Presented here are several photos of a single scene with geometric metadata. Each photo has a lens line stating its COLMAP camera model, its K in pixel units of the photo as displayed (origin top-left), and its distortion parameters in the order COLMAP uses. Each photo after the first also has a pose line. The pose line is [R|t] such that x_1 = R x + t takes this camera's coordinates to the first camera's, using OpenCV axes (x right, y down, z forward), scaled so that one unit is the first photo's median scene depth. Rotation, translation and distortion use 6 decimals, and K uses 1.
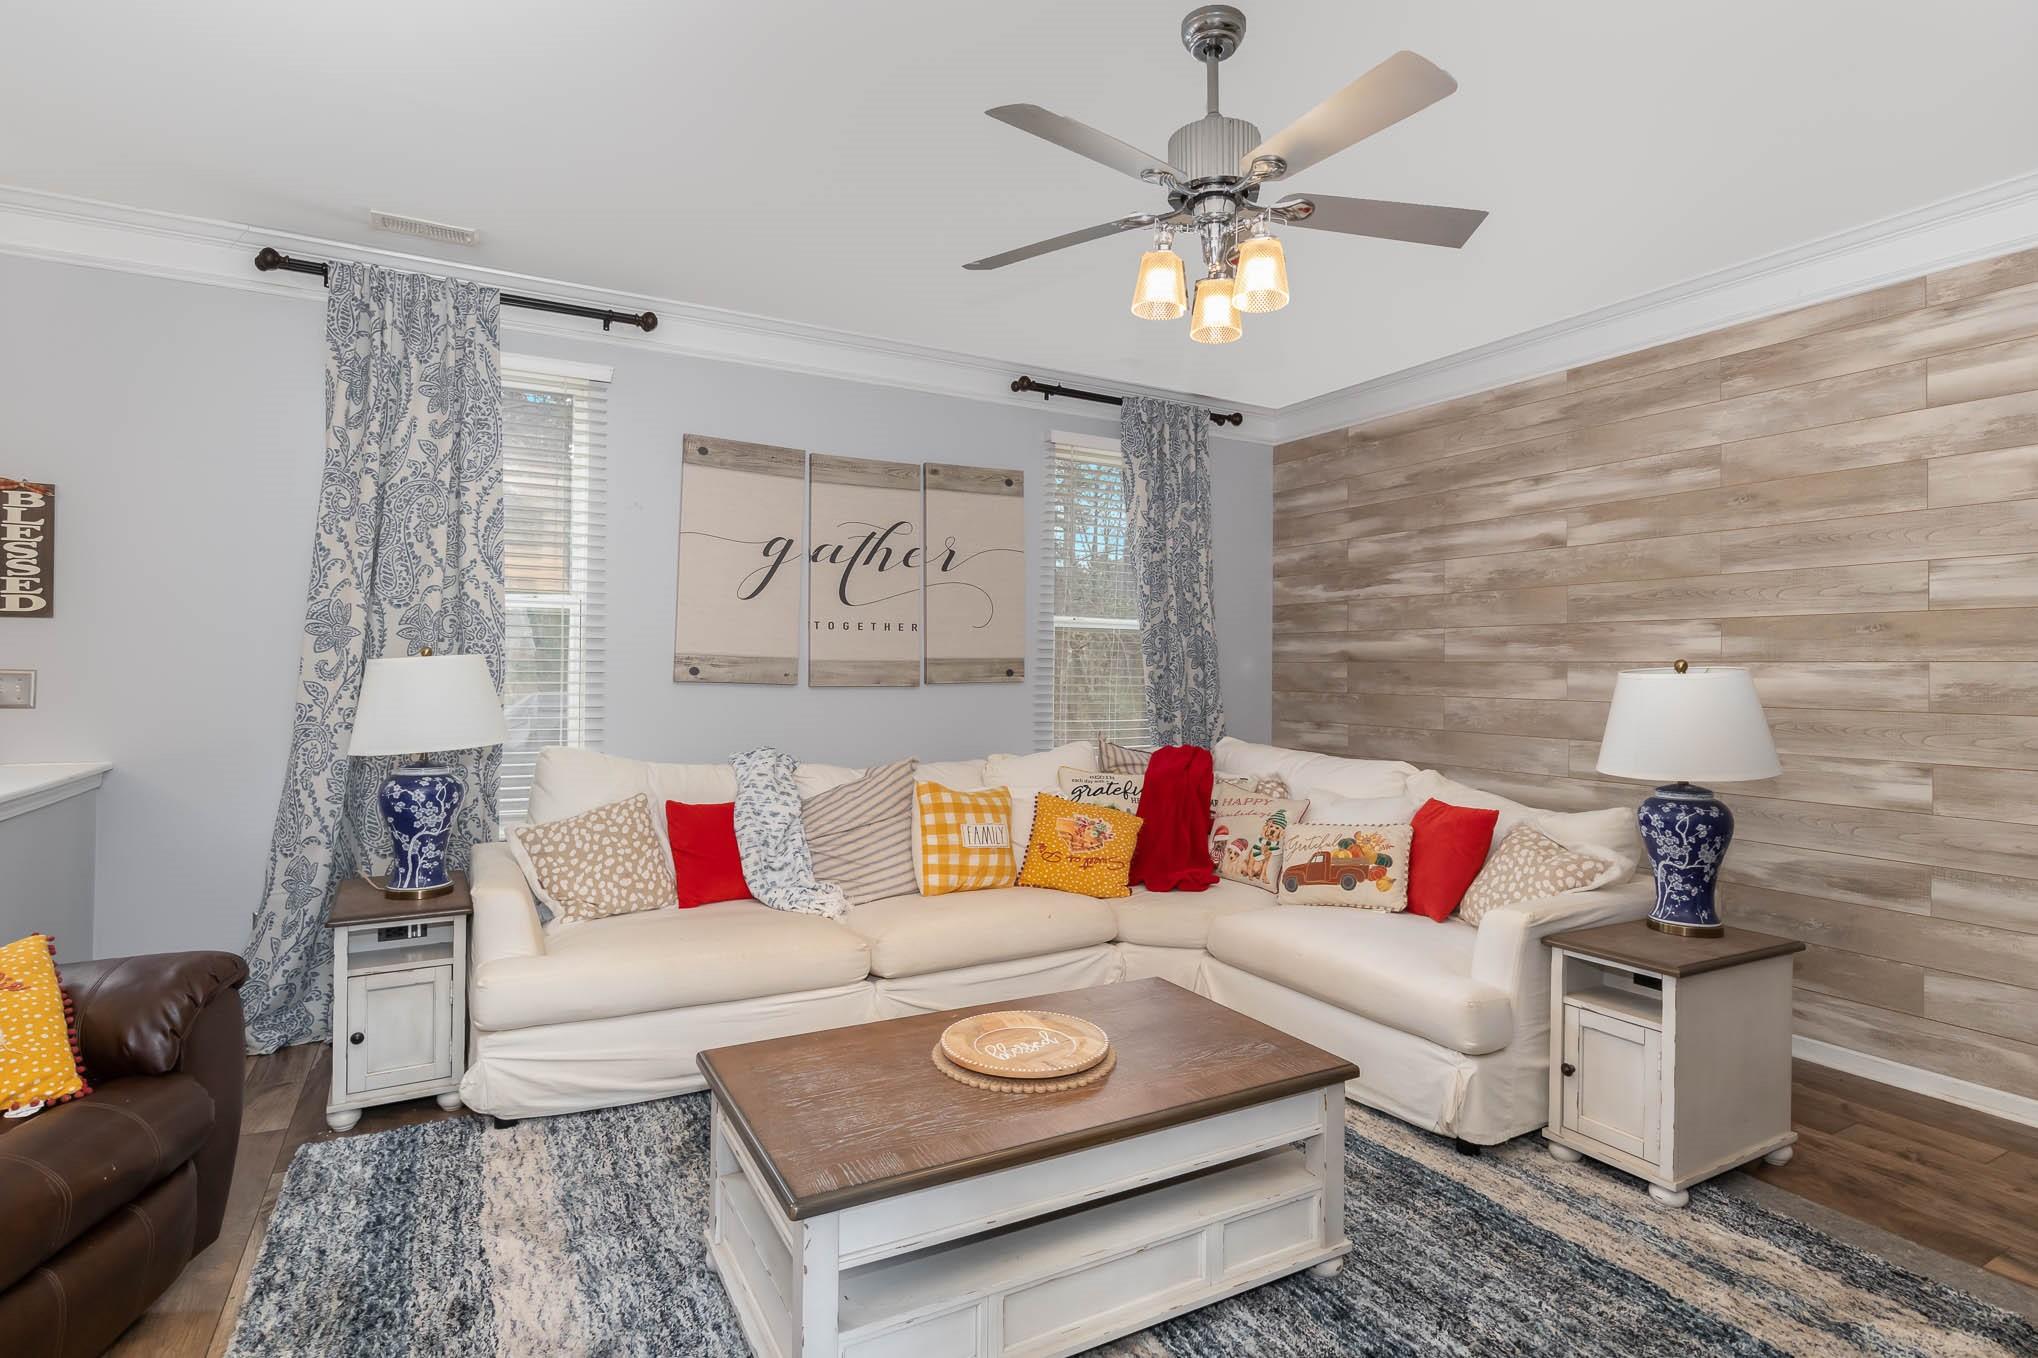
lens RADIAL K [[1033.0, 0, 1027.2], [0, 1033.0, 659.7], [0, 0, 1]] dist [-0.005743, -0.000785]
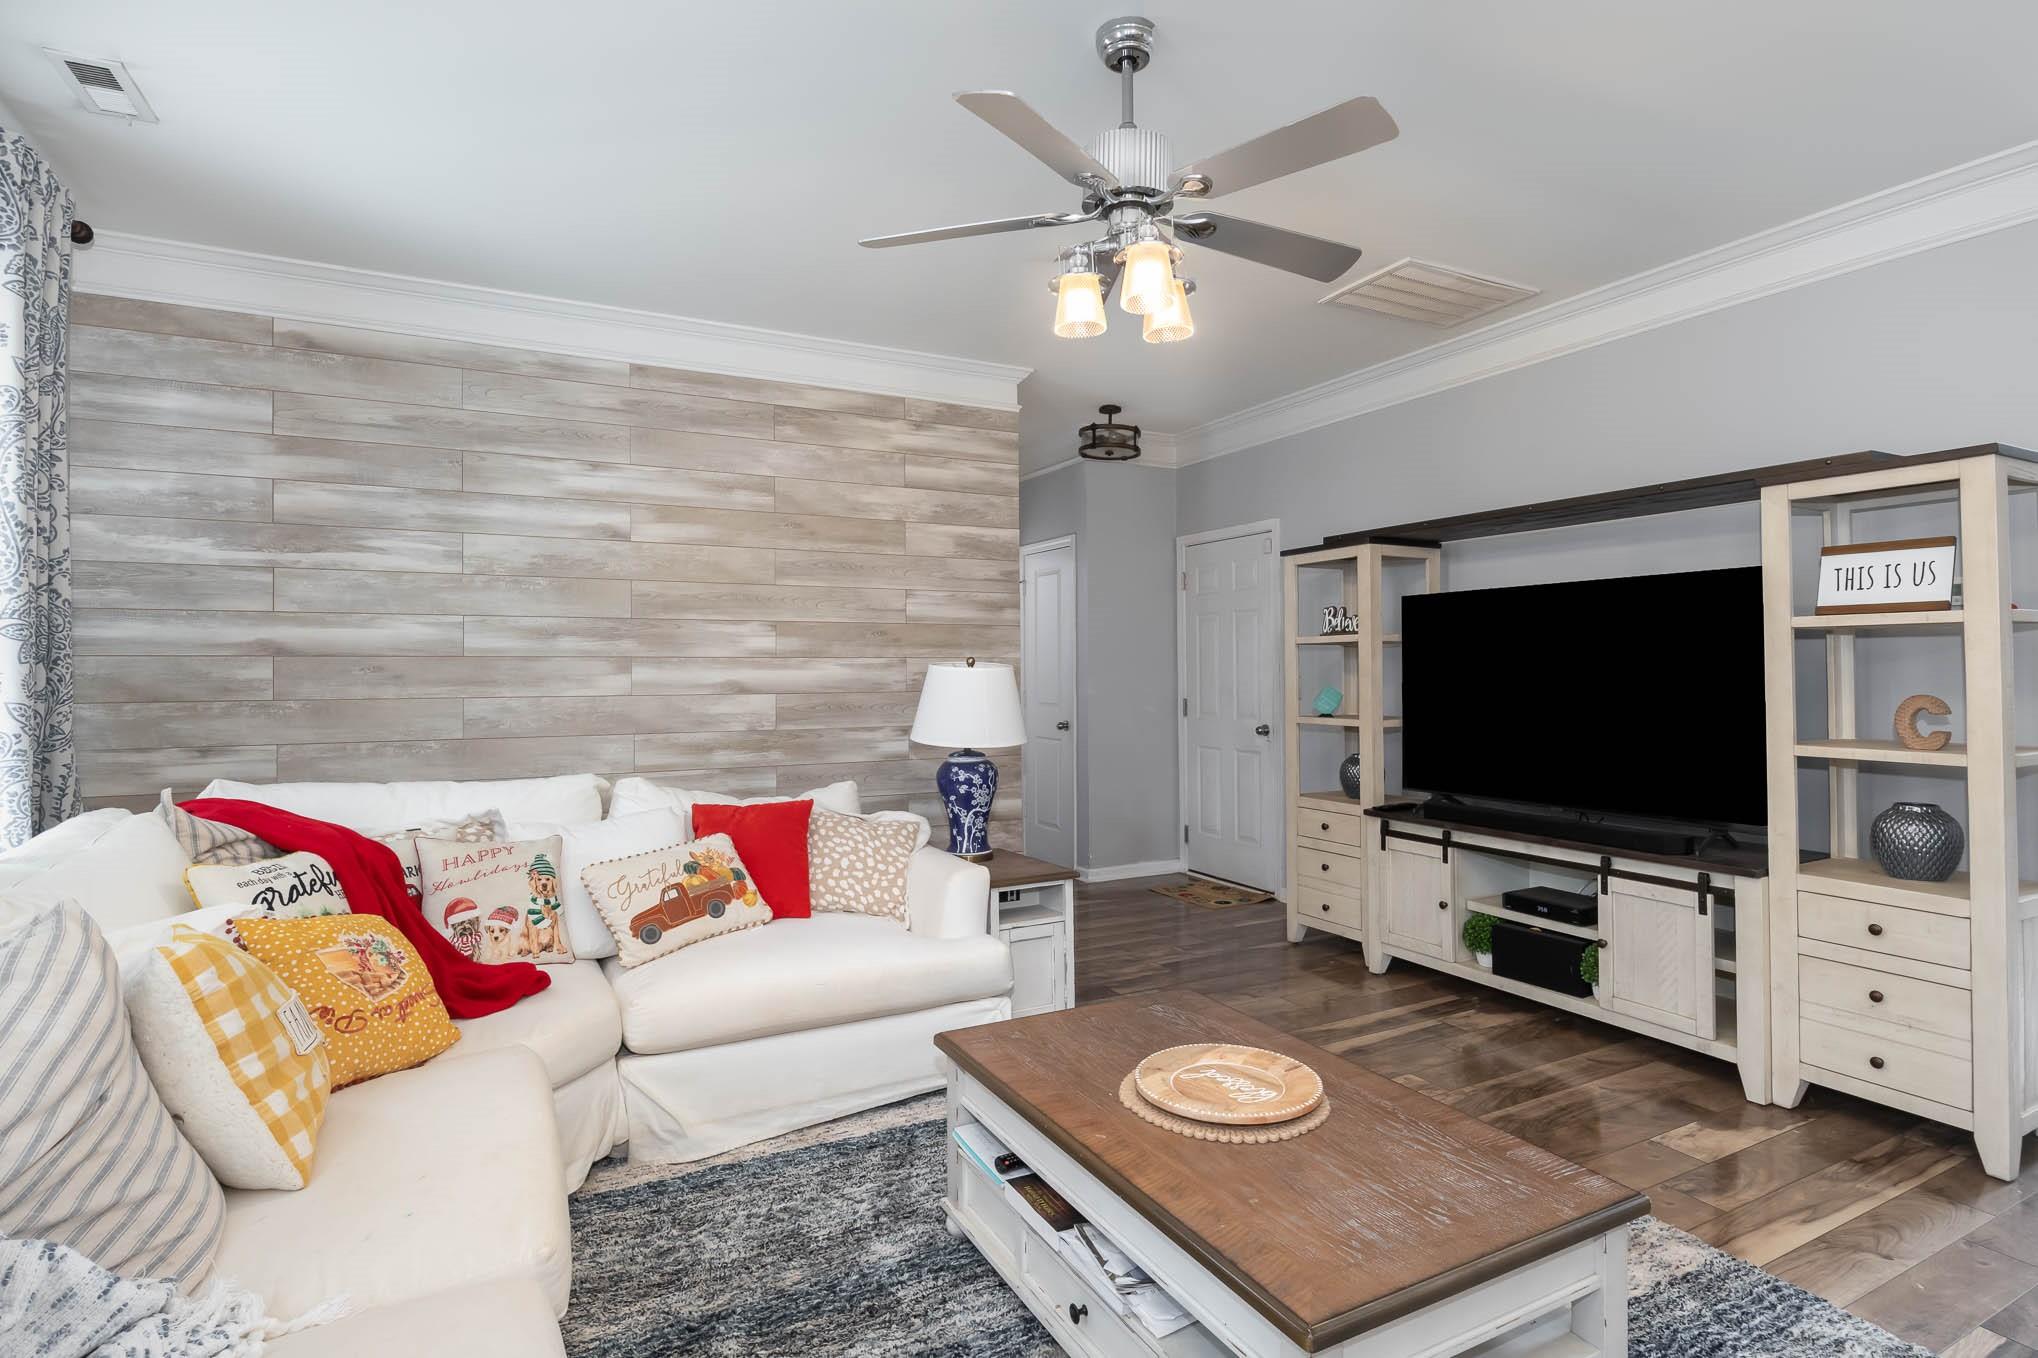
lens RADIAL K [[1033.0, 0, 1033.0], [0, 1033.0, 664.6], [0, 0, 1]] dist [-0.005743, -0.000785]
pose [[0.016771, -0.007720, 0.999830, -0.487616], [-0.006651, 0.999947, 0.007833, -0.000864], [-0.999837, -0.006781, 0.016718, 0.621876]]
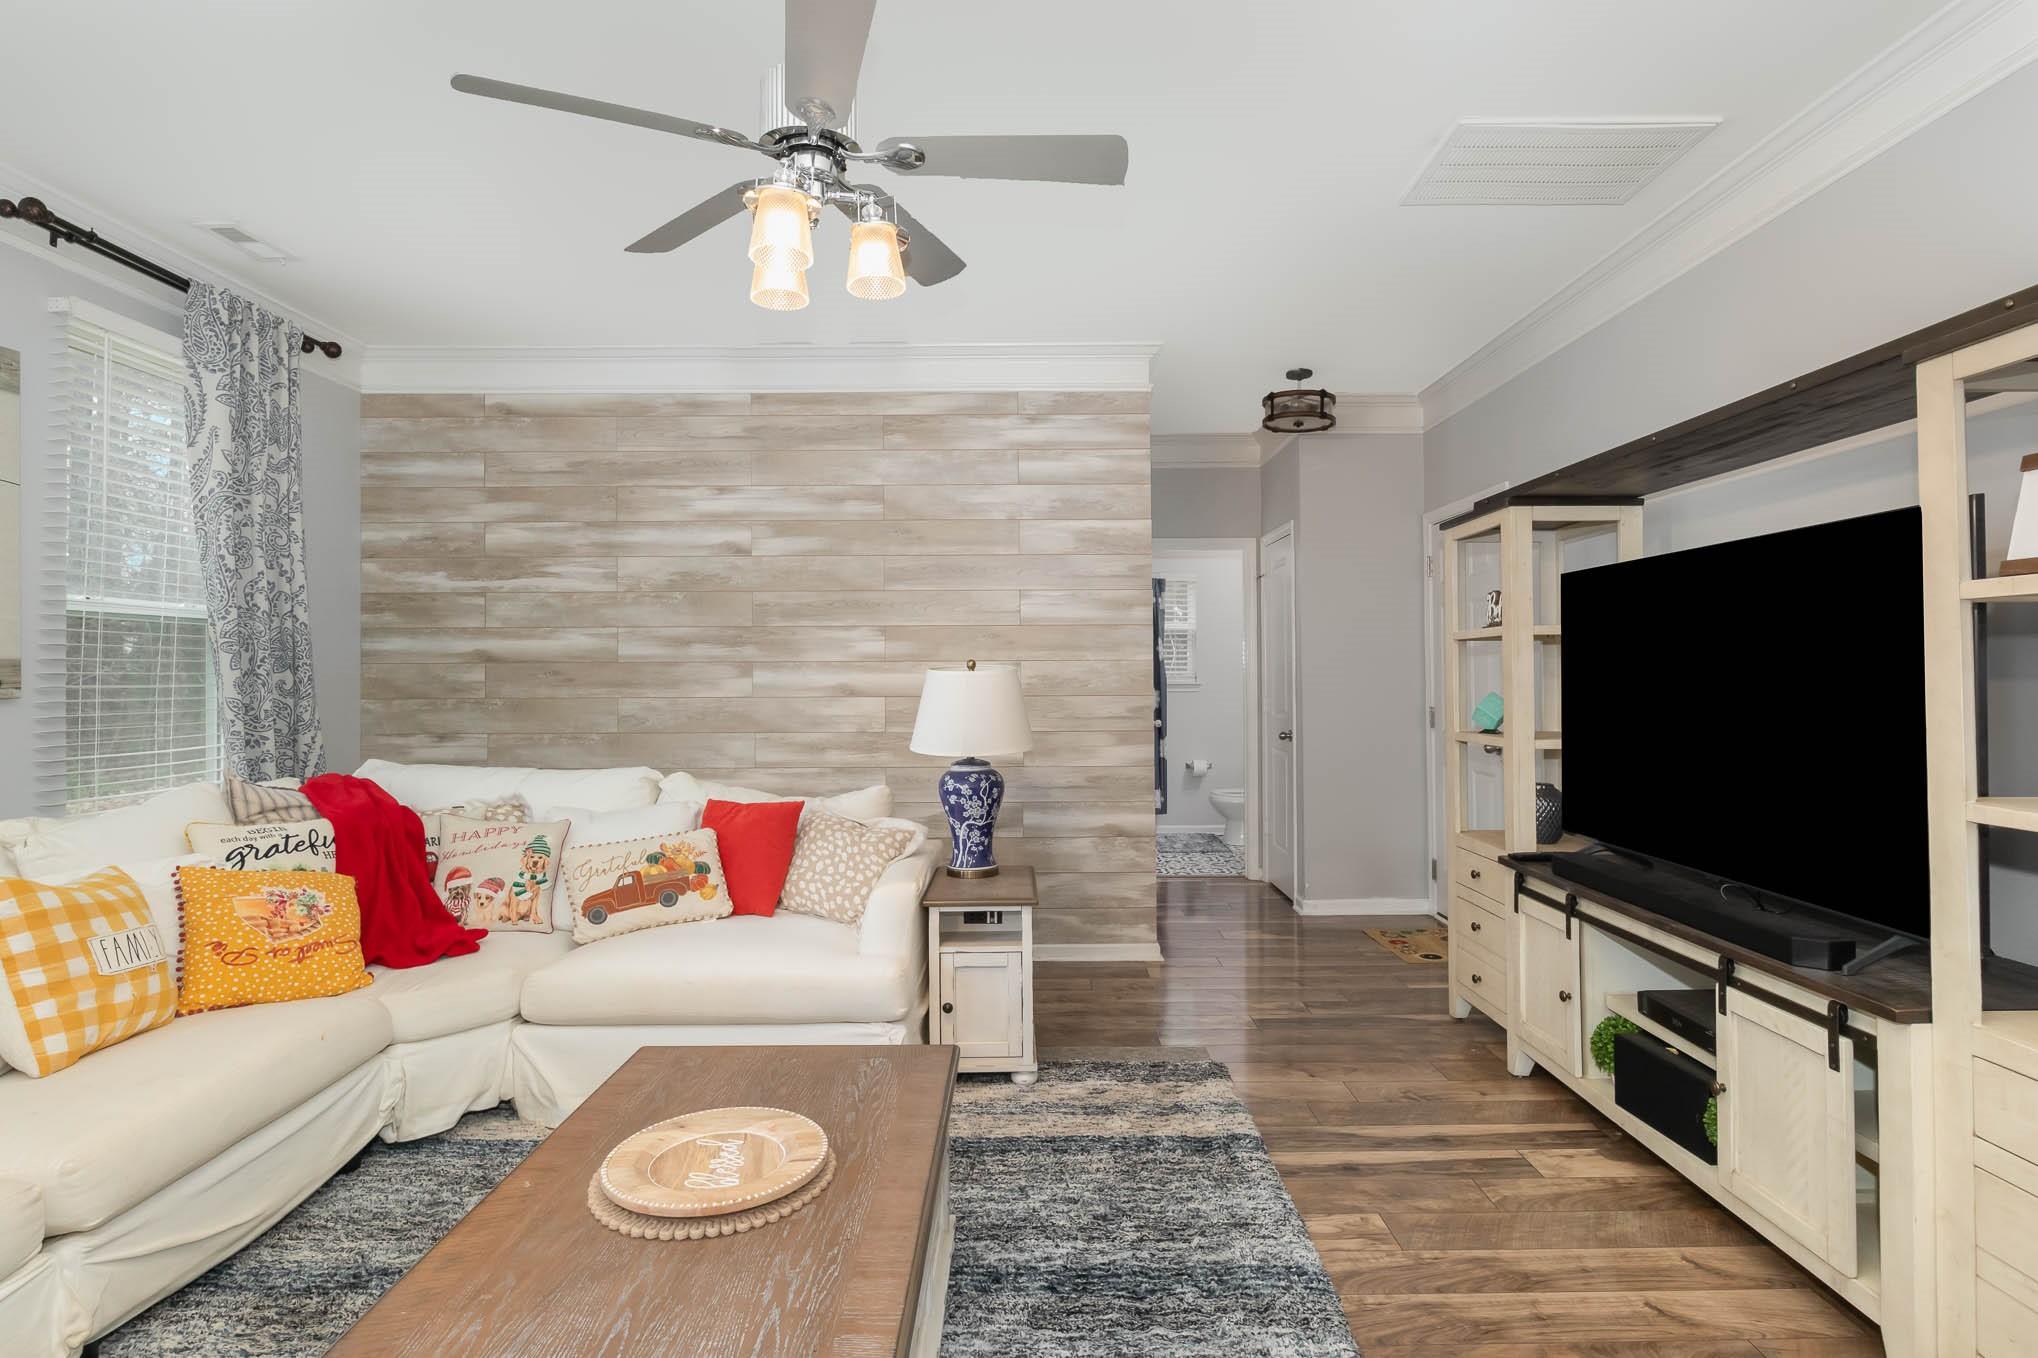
lens RADIAL K [[1033.0, 0, 1032.0], [0, 1033.0, 663.3], [0, 0, 1]] dist [-0.005743, -0.000785]
pose [[0.481291, -0.005266, 0.876545, -0.302497], [0.001611, 0.999986, 0.005123, -0.001373], [-0.876559, -0.001053, 0.481293, 0.227039]]
